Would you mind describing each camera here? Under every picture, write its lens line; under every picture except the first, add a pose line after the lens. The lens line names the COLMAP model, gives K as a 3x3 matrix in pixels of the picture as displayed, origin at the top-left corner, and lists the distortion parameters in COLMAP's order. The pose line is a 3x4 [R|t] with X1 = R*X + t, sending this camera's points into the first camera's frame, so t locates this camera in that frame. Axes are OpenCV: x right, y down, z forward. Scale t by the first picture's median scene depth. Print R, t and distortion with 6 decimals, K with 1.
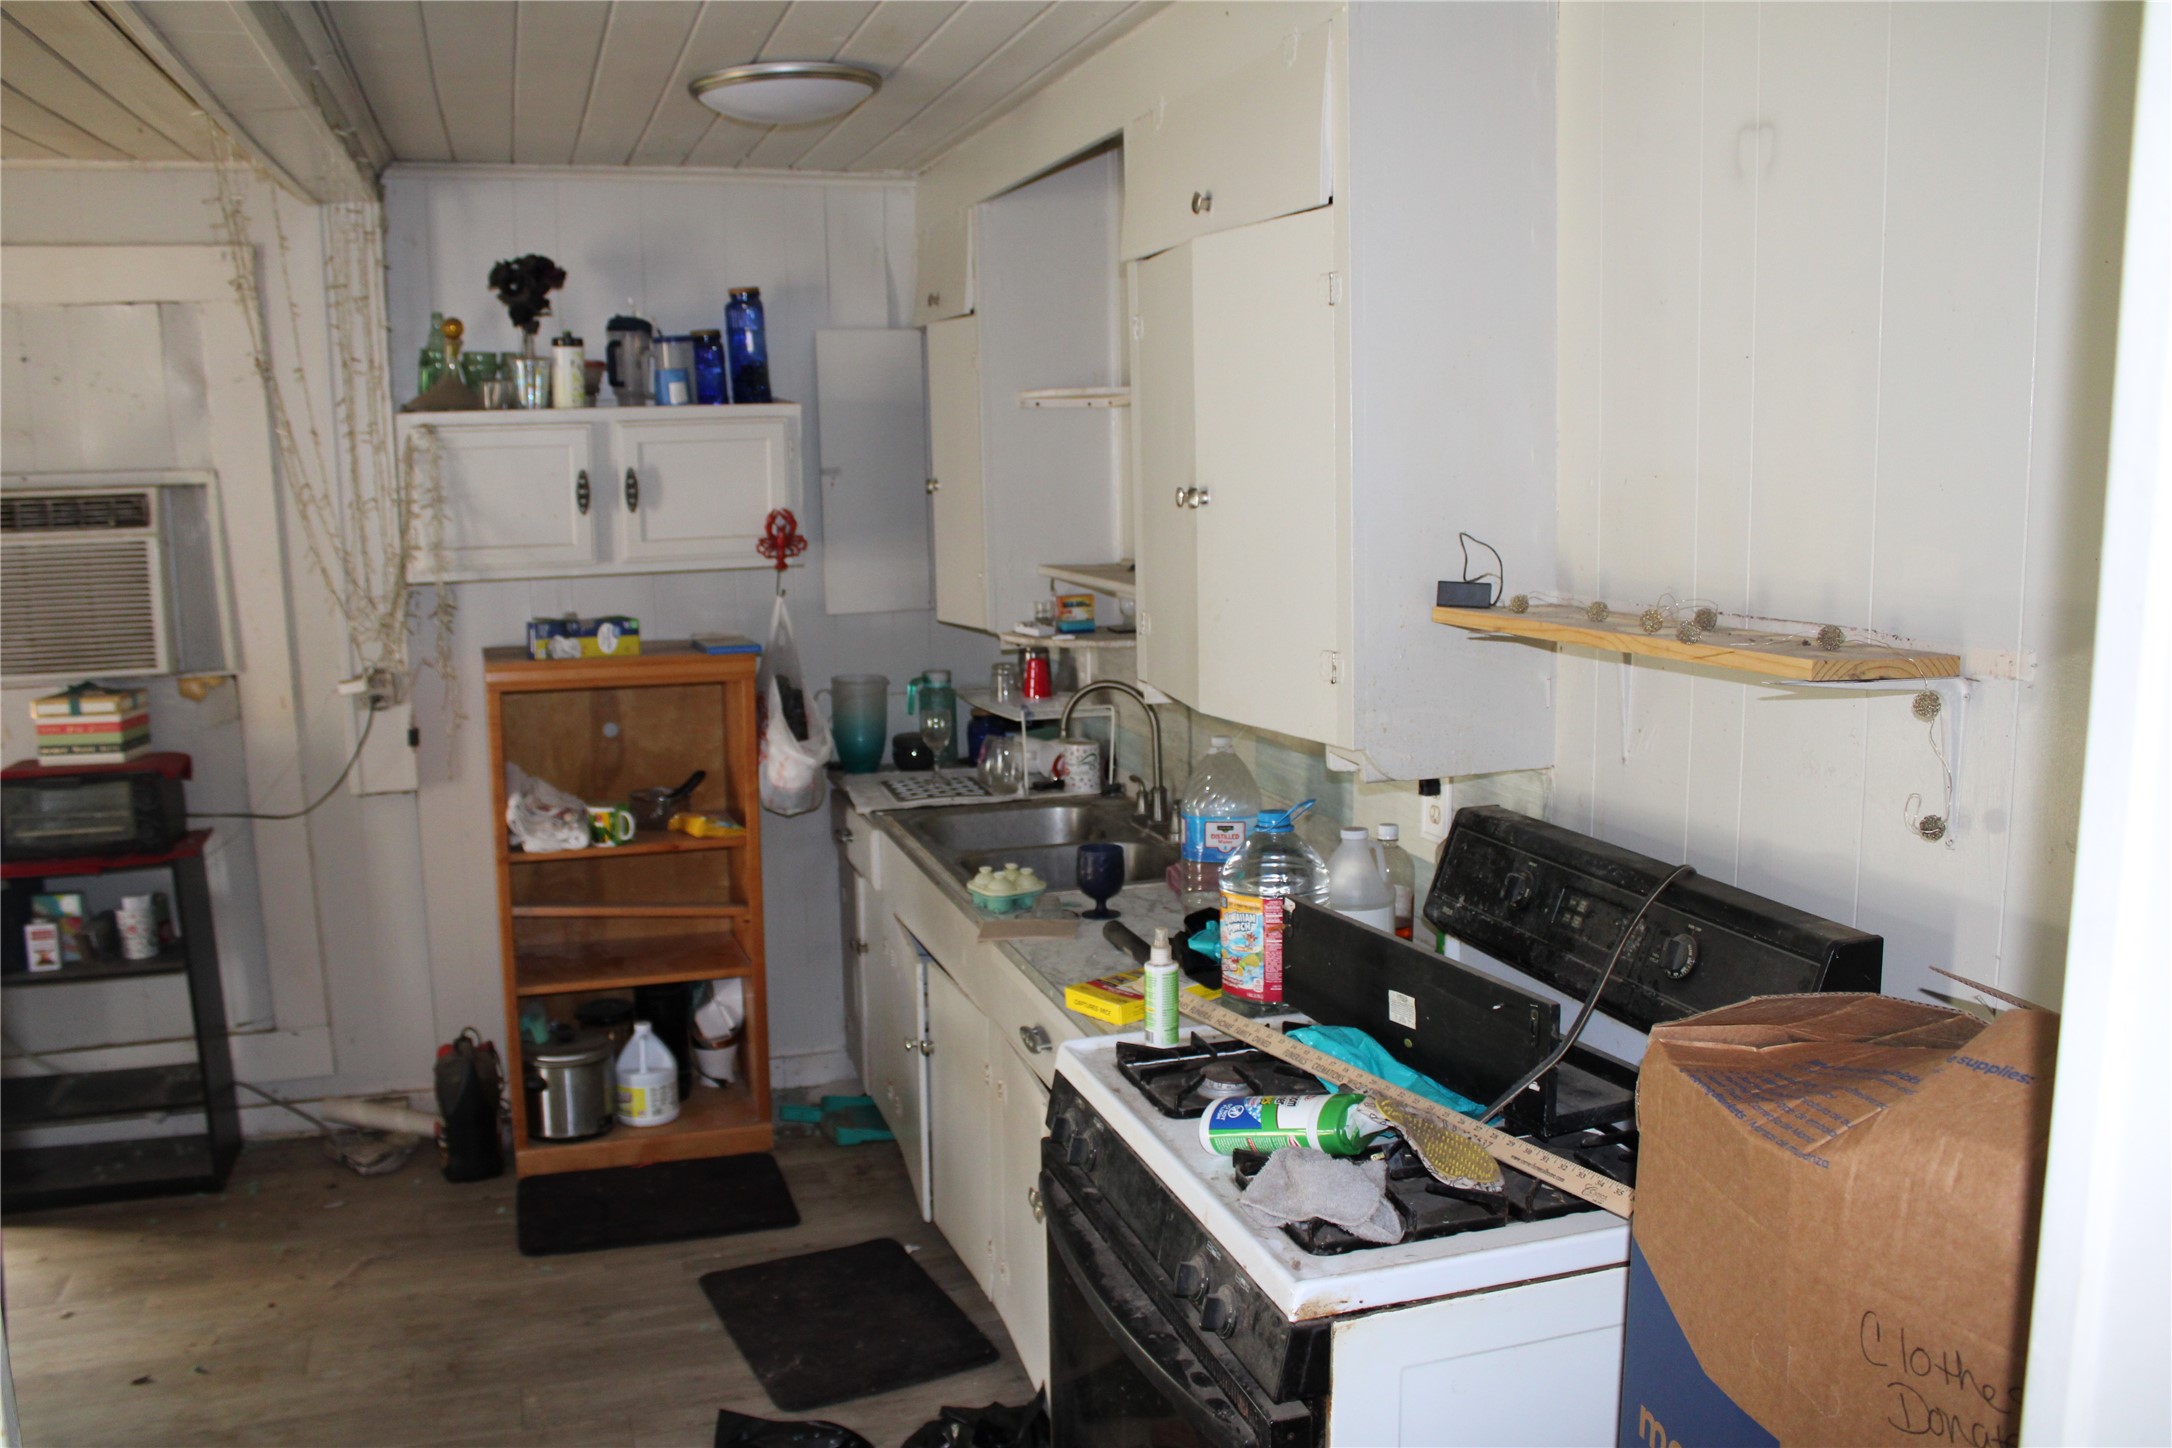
lens RADIAL K [[1822.4, 0, 1086.0], [0, 1822.4, 724.0], [0, 0, 1]] dist [-0.173928, 0.192385]
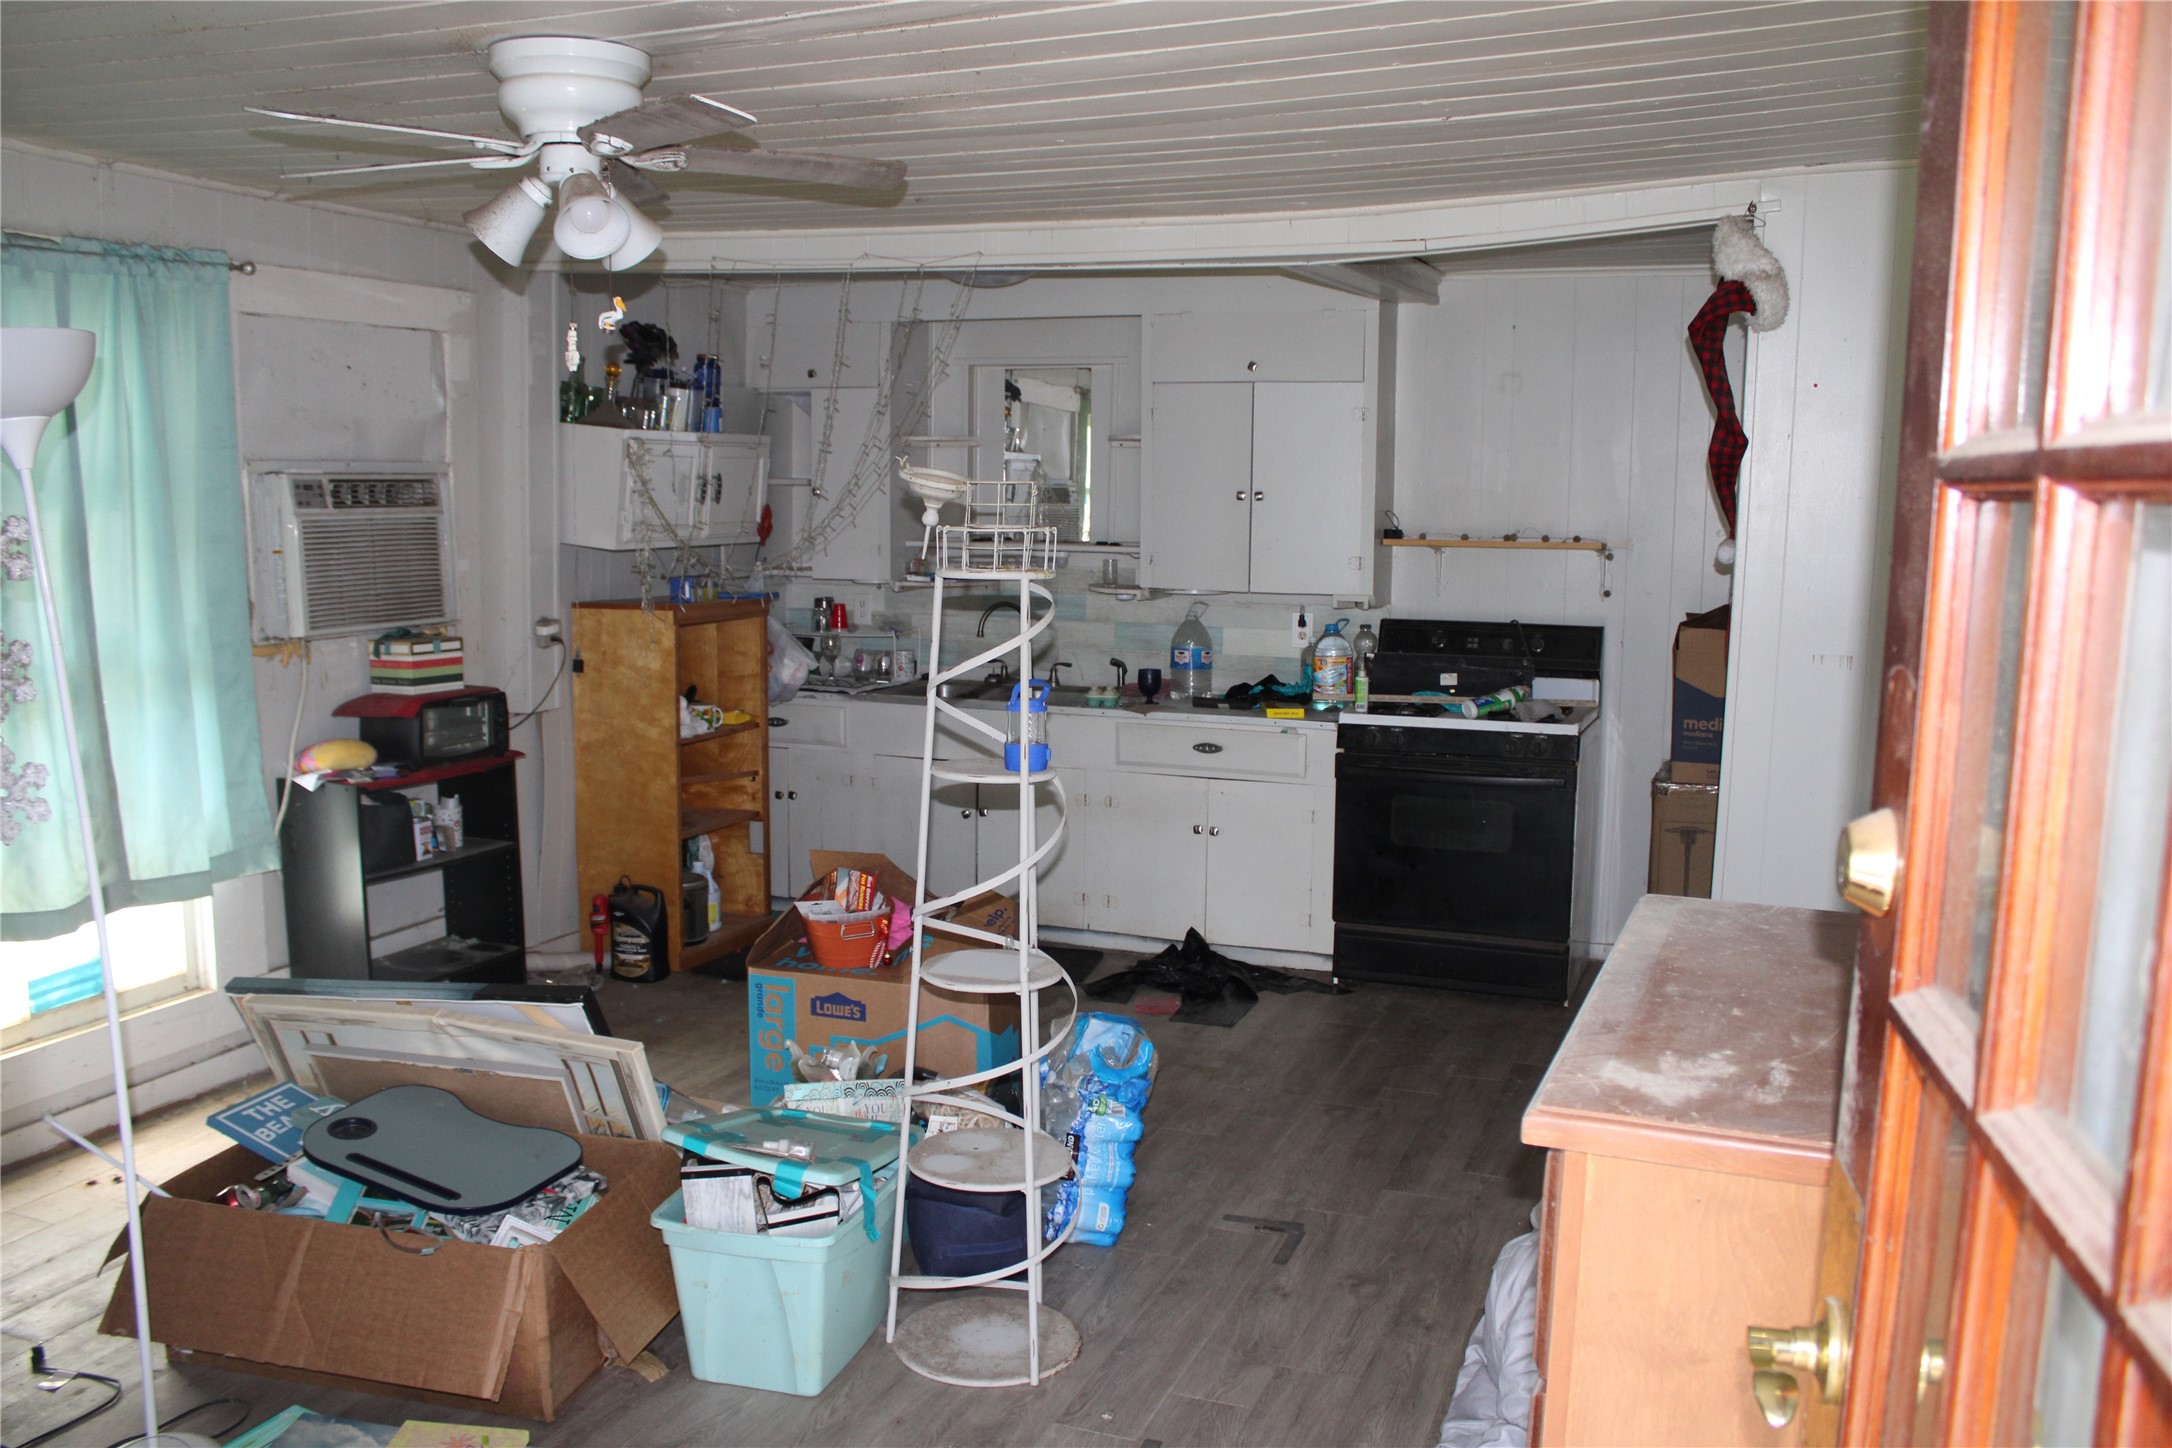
lens RADIAL K [[1822.4, 0, 1086.0], [0, 1822.4, 724.0], [0, 0, 1]] dist [-0.173928, 0.192385]
pose [[0.610737, -0.077562, 0.788025, -1.278683], [0.097438, 0.994989, 0.022416, 0.061871], [-0.785815, 0.063093, 0.615234, -0.150968]]
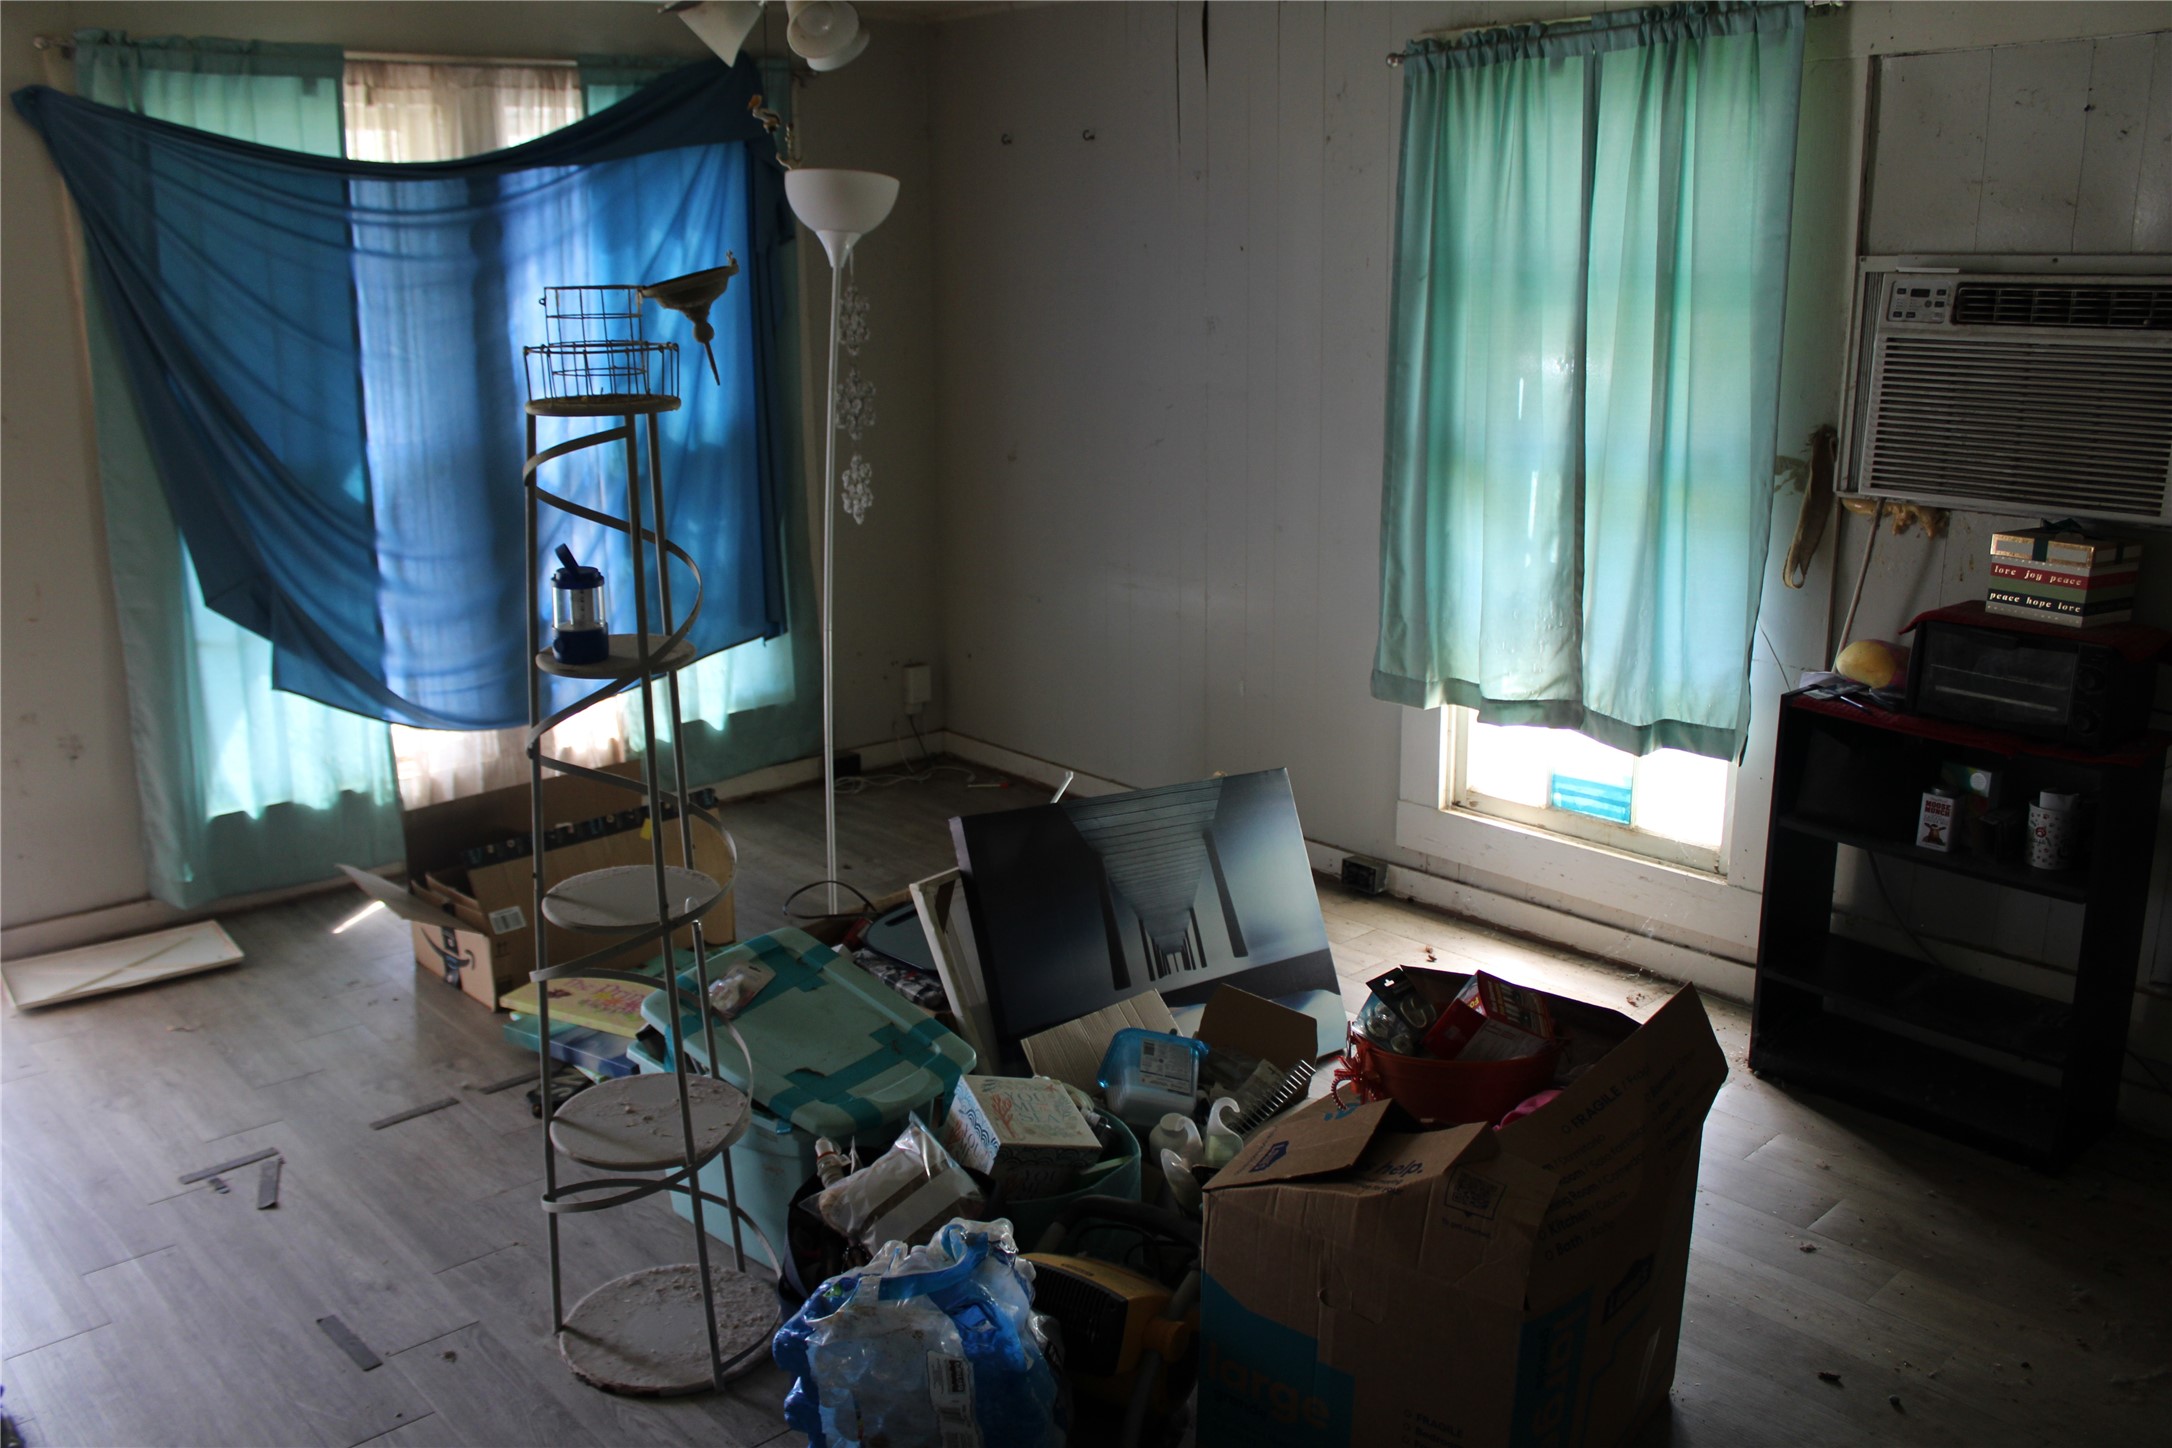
lens RADIAL K [[1822.4, 0, 1086.0], [0, 1822.4, 724.0], [0, 0, 1]] dist [-0.173928, 0.192385]
pose [[0.425170, 0.244843, -0.871368, -0.036724], [-0.151759, 0.968372, 0.198051, -0.024962], [0.892300, 0.048033, 0.448880, 0.245350]]
